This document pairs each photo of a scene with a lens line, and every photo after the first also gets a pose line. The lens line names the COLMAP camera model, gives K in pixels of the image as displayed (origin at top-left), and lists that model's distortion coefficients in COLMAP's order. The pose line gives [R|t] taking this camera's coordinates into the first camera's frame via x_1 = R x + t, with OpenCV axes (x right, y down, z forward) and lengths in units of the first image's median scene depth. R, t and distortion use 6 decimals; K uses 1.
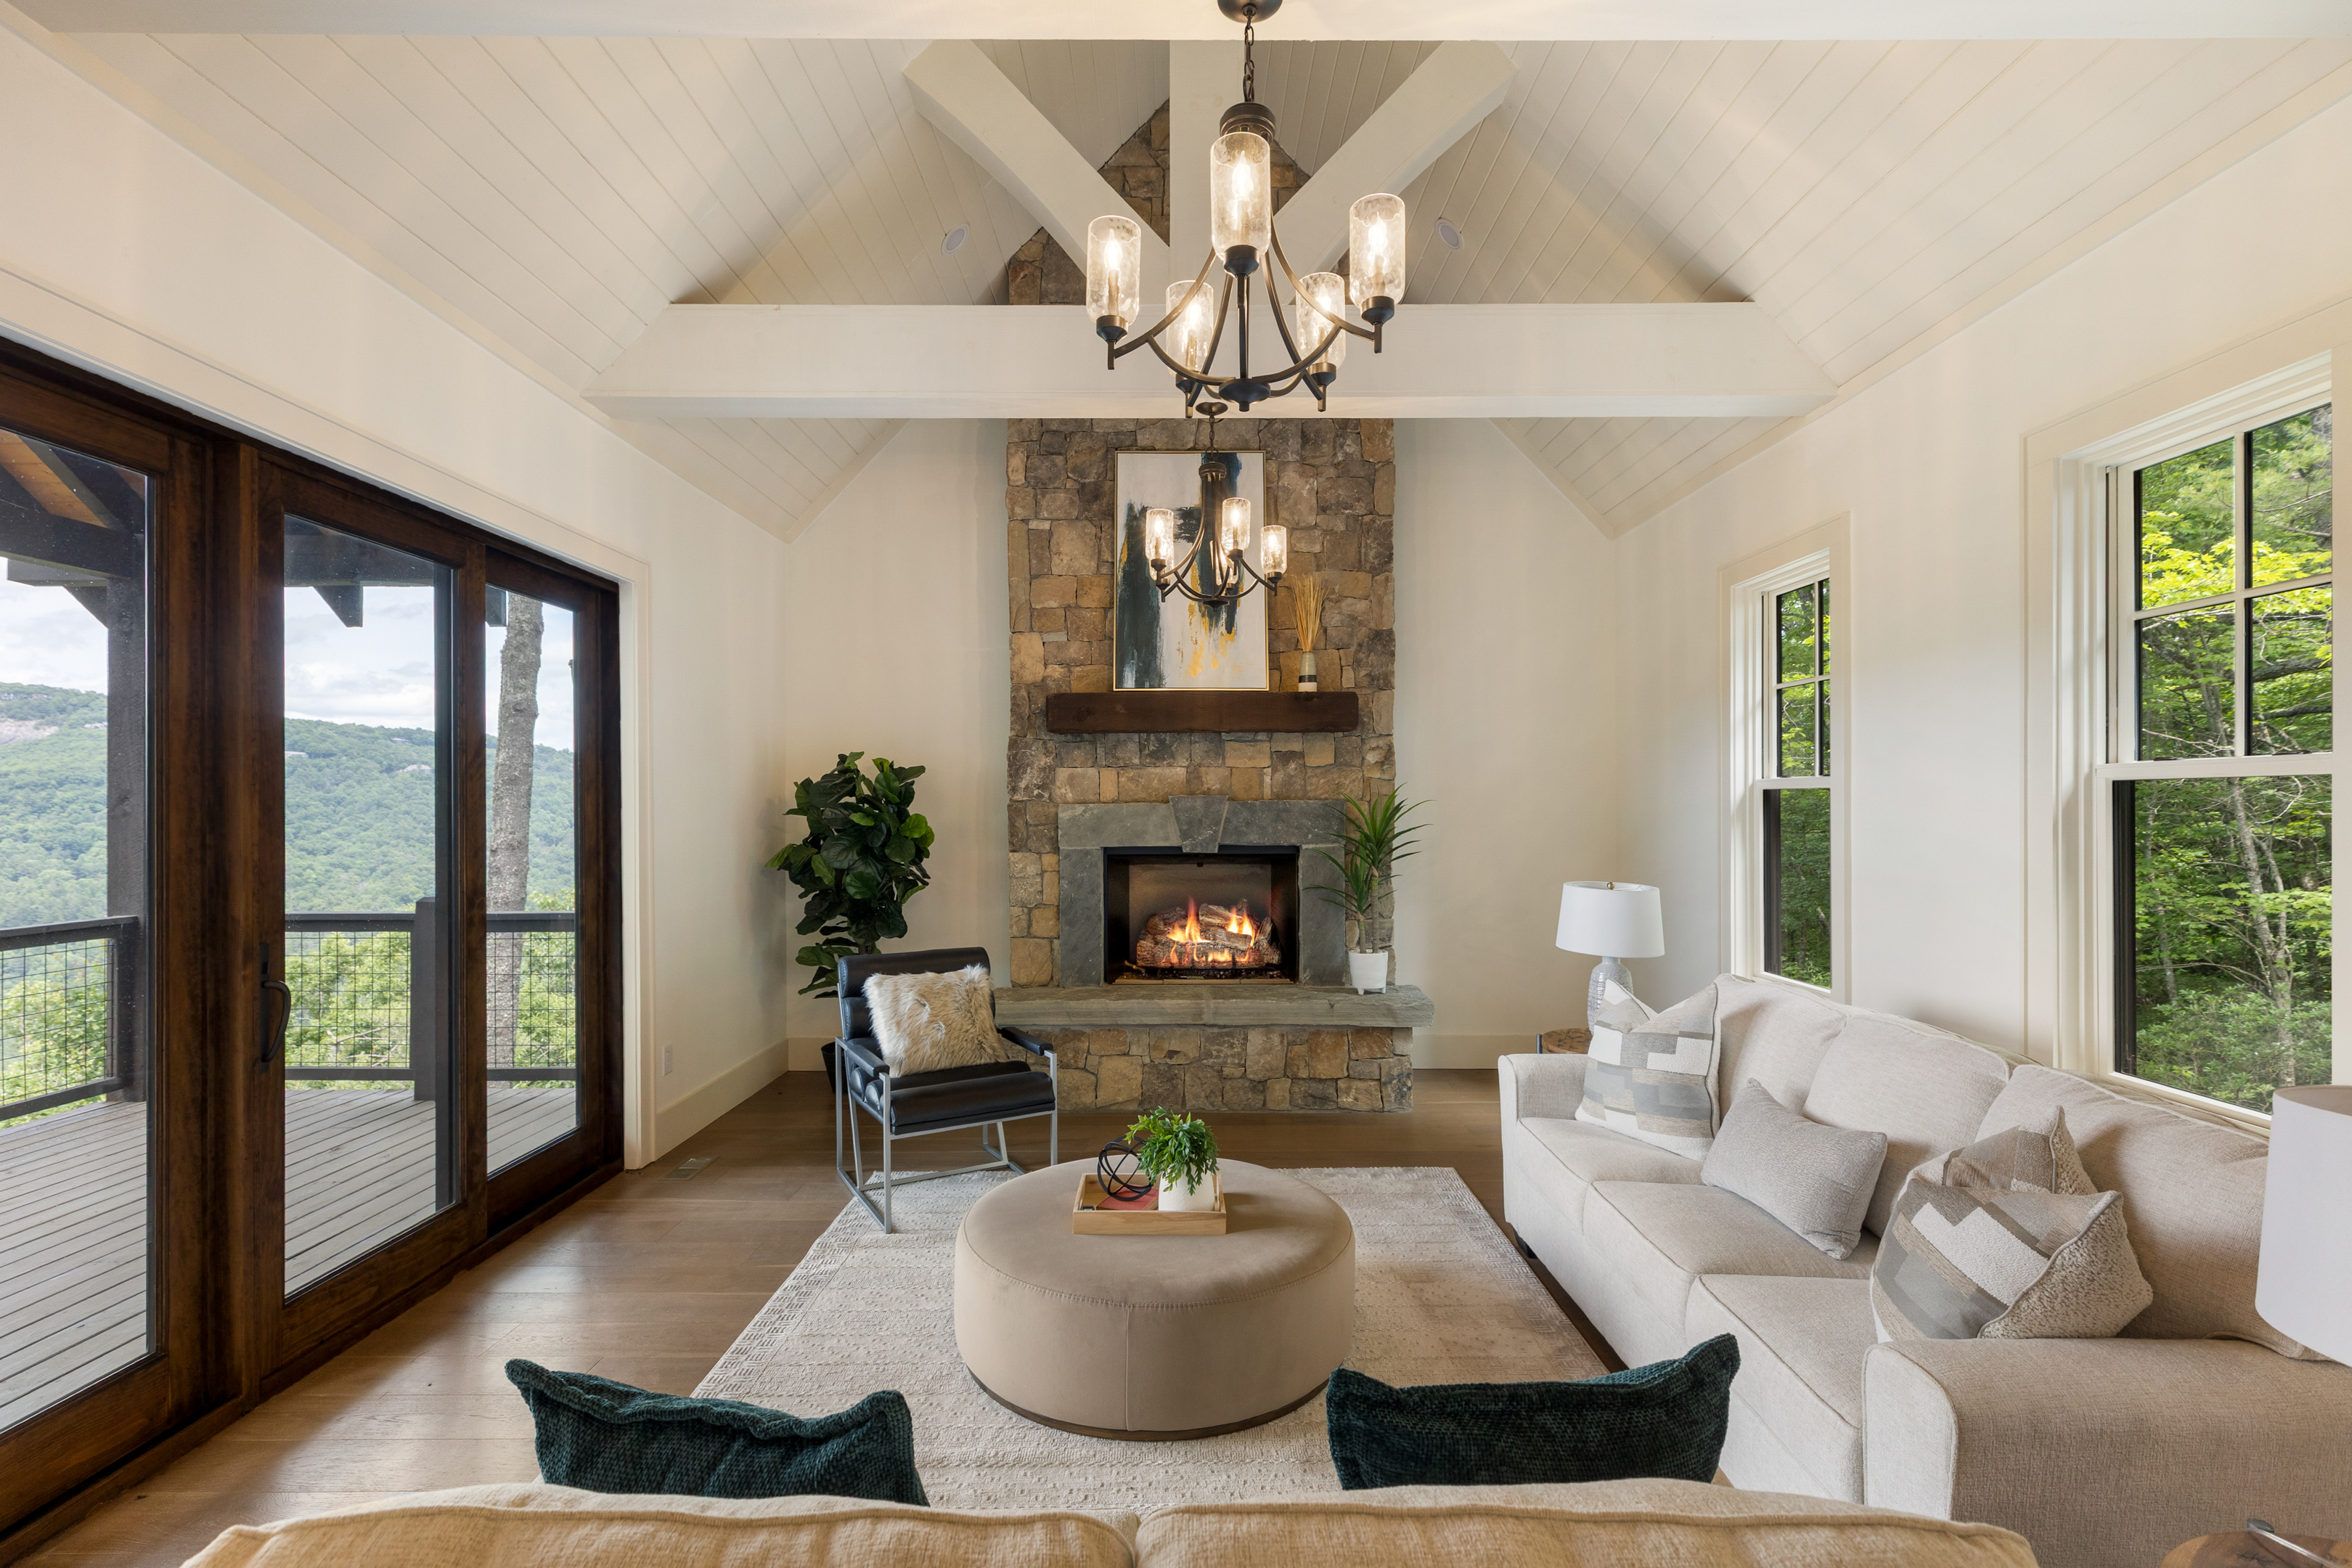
lens RADIAL K [[1060.9, 0, 1244.2], [0, 1060.9, 792.0], [0, 0, 1]] dist [0.002724, 0.000378]
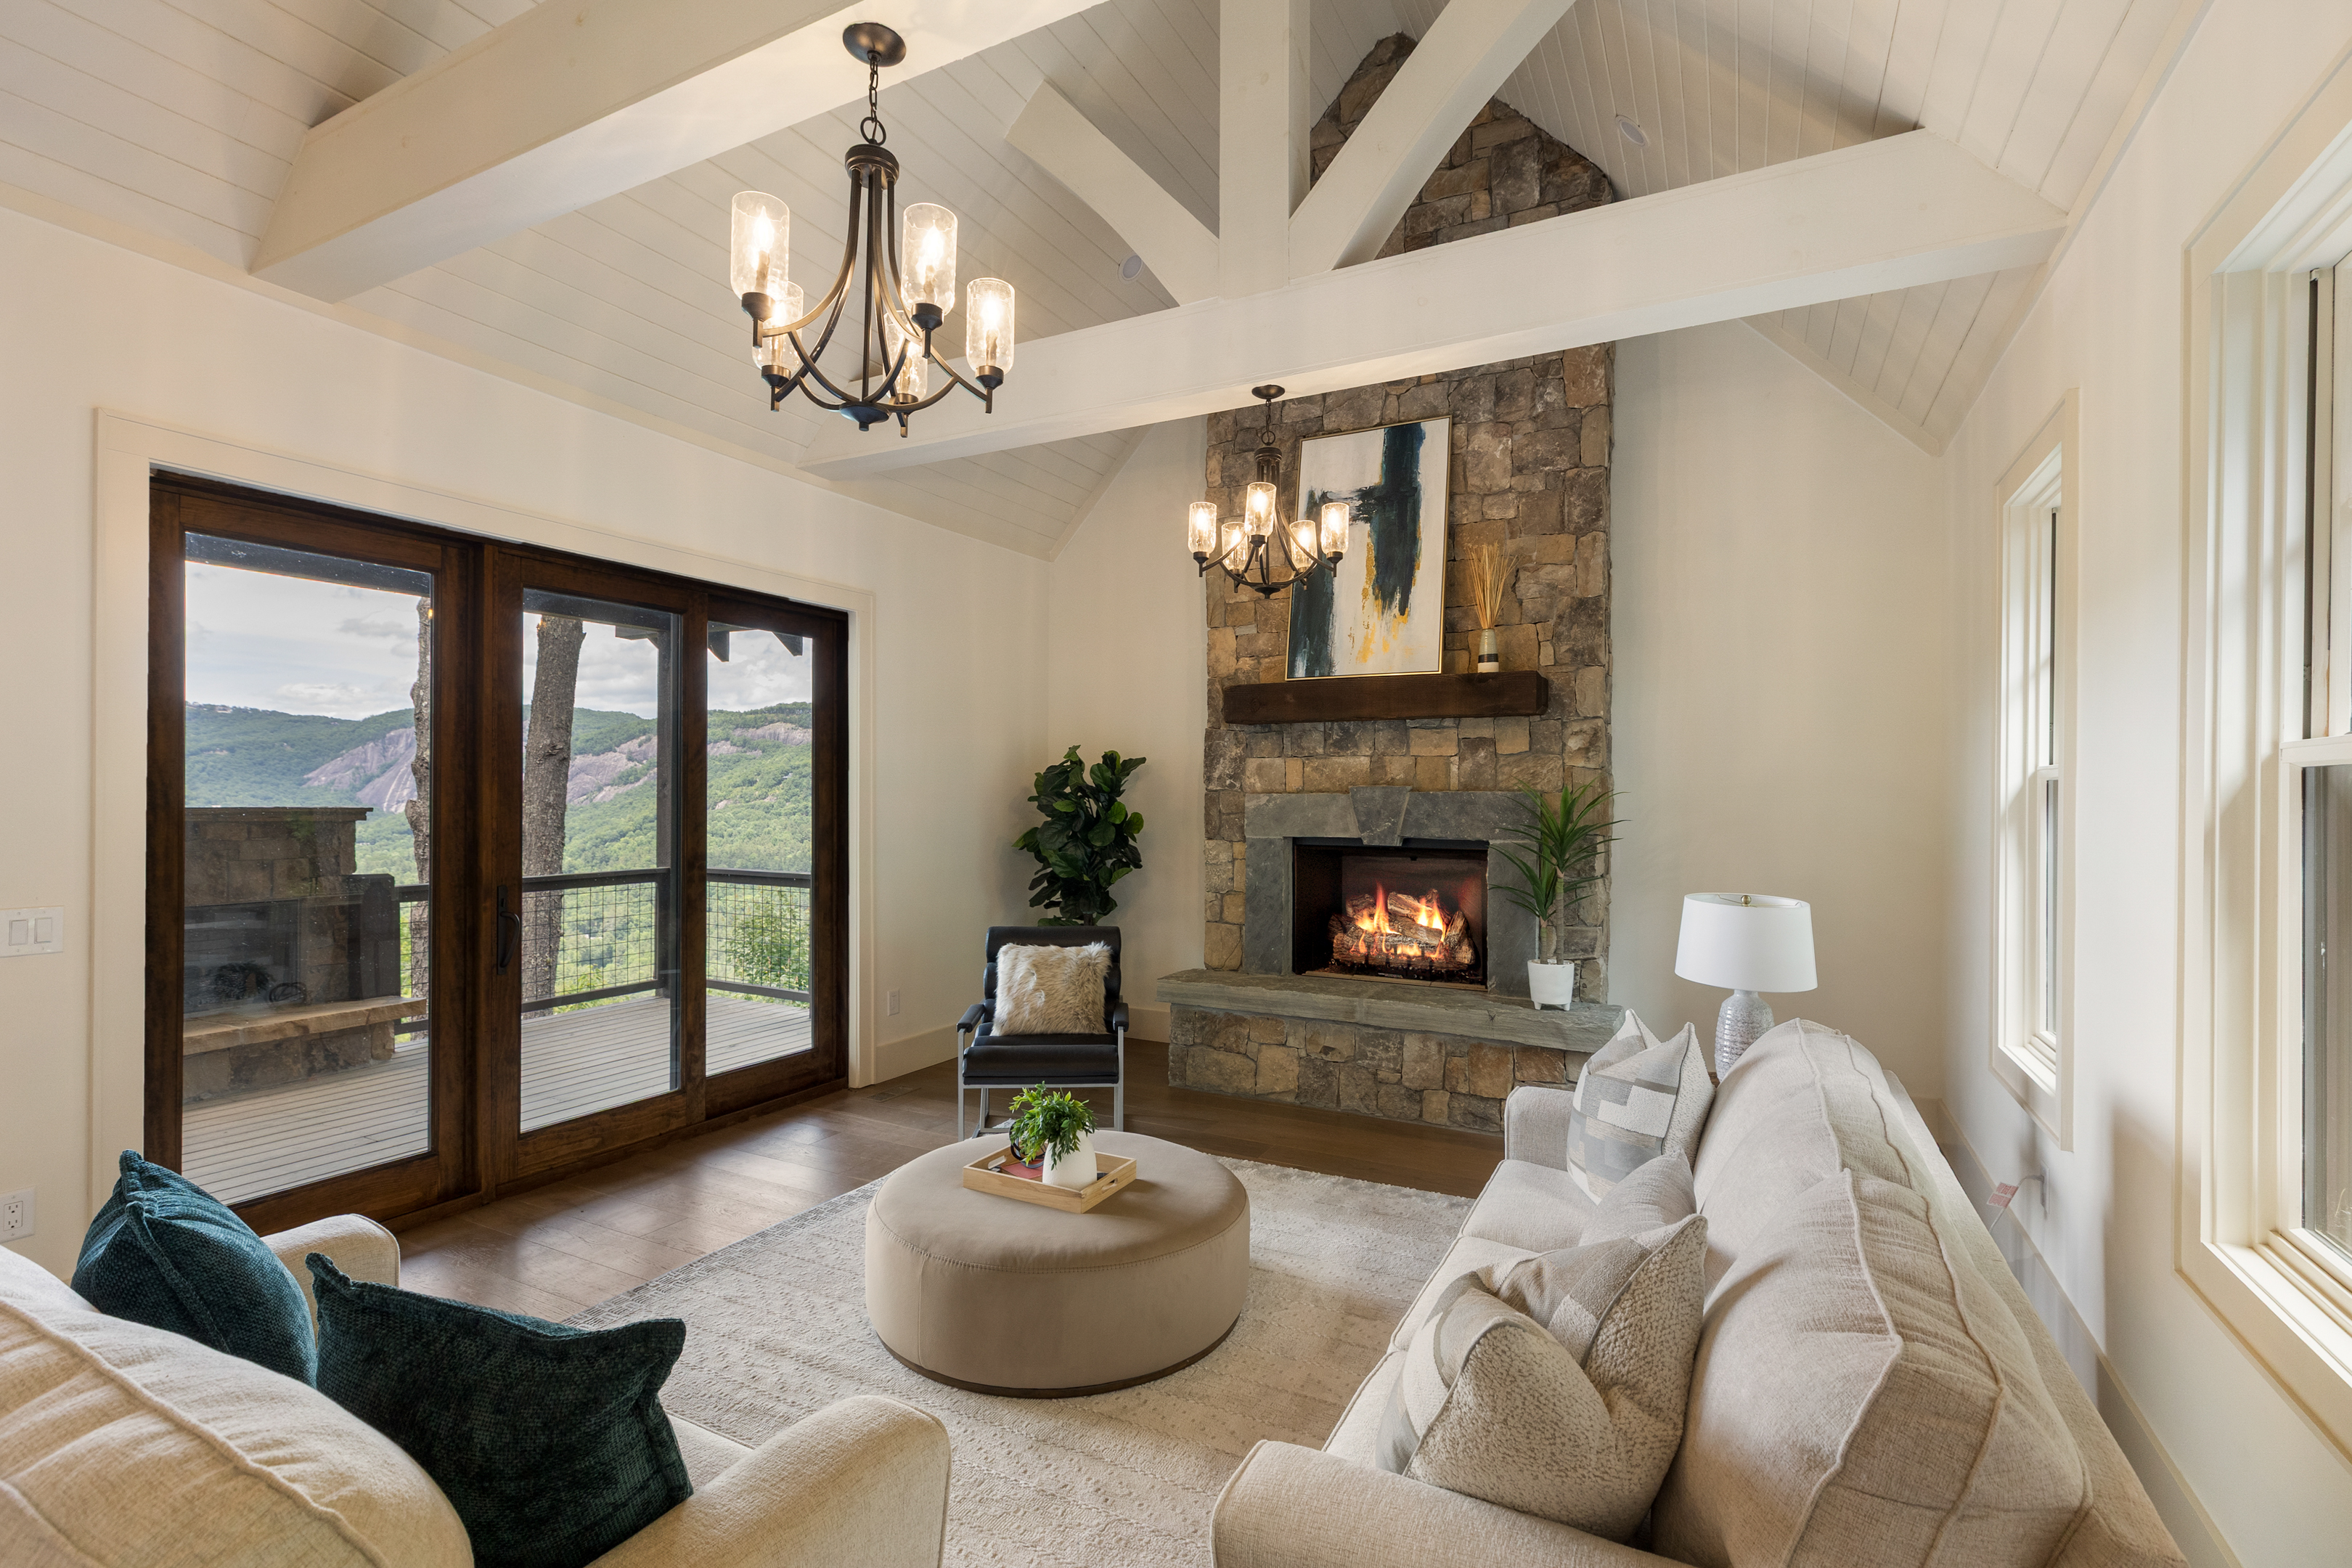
lens RADIAL K [[1073.0, 0, 1182.5], [0, 1073.0, 781.7], [0, 0, 1]] dist [0.003313, 0.000445]
pose [[0.883682, 0.001736, -0.468085, 0.261135], [-0.001292, 0.999998, 0.001269, -0.001404], [0.468086, -0.000516, 0.883683, 0.060516]]
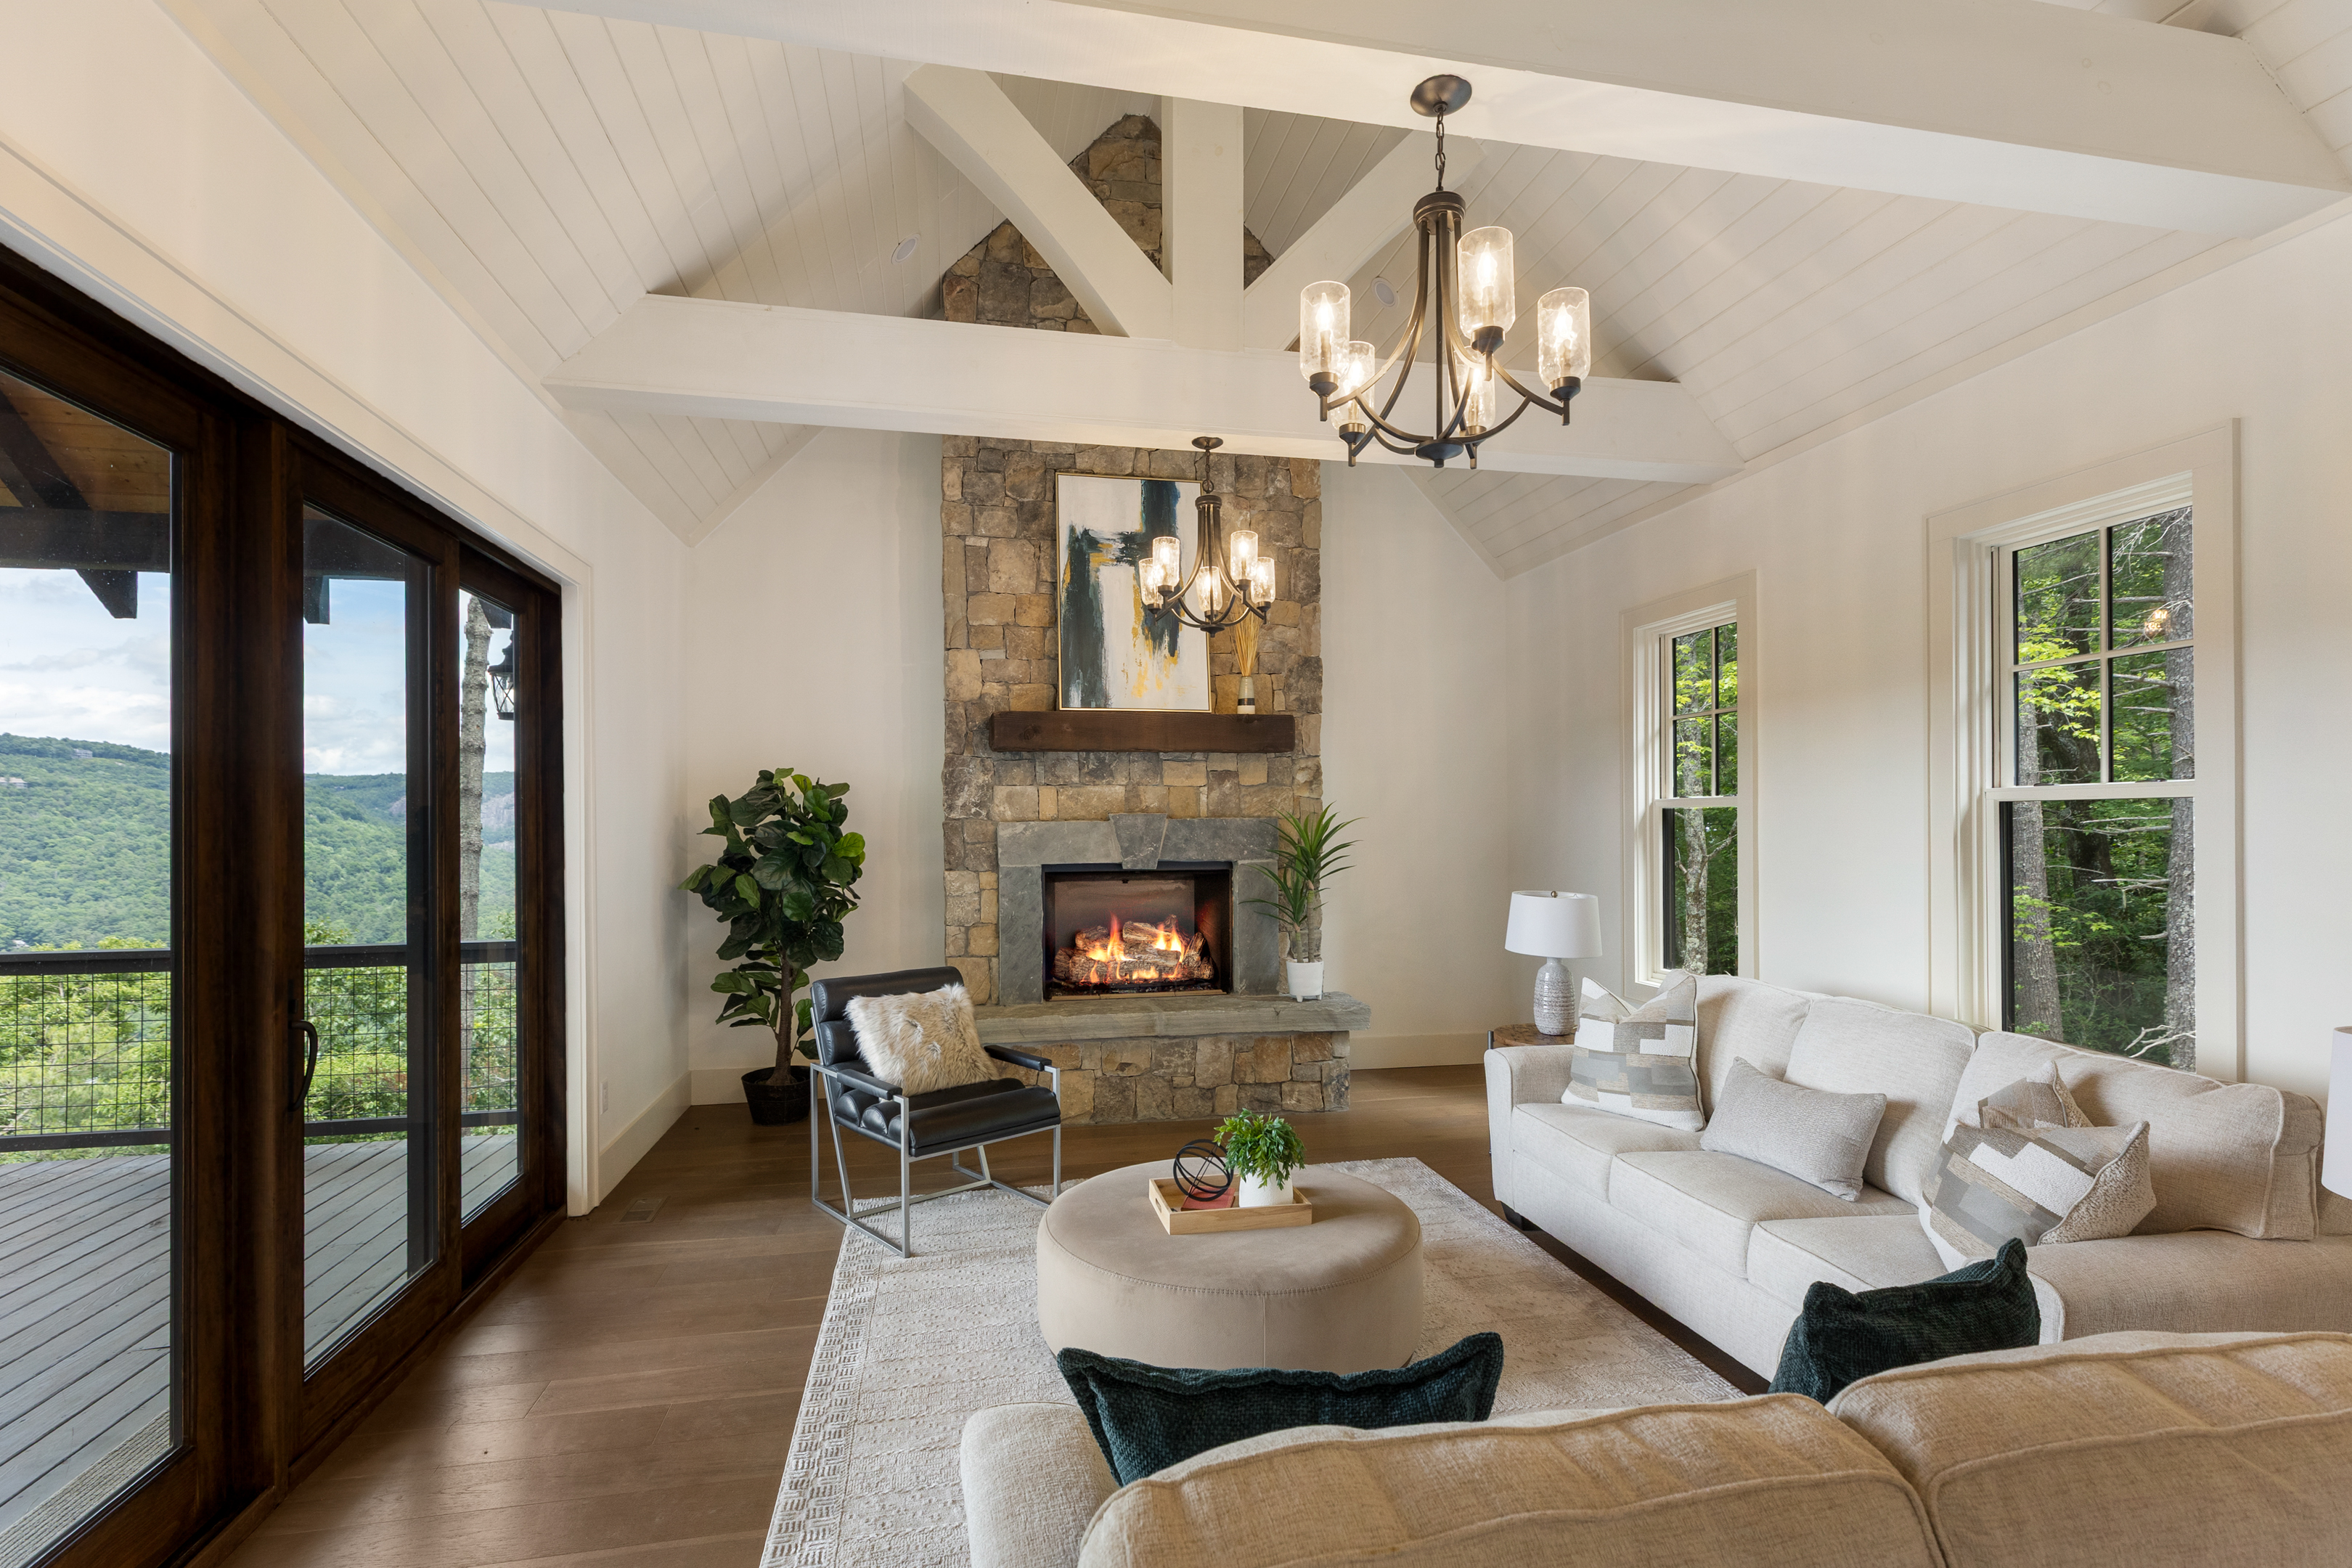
lens RADIAL K [[1042.7, 0, 1256.3], [0, 1042.7, 804.9], [0, 0, 1]] dist [0.003226, 0.000230]
pose [[0.981104, 0.001172, 0.193477, -0.129879], [-0.000318, 0.999990, -0.004442, -0.000469], [-0.193481, 0.004296, 0.981095, -0.010364]]
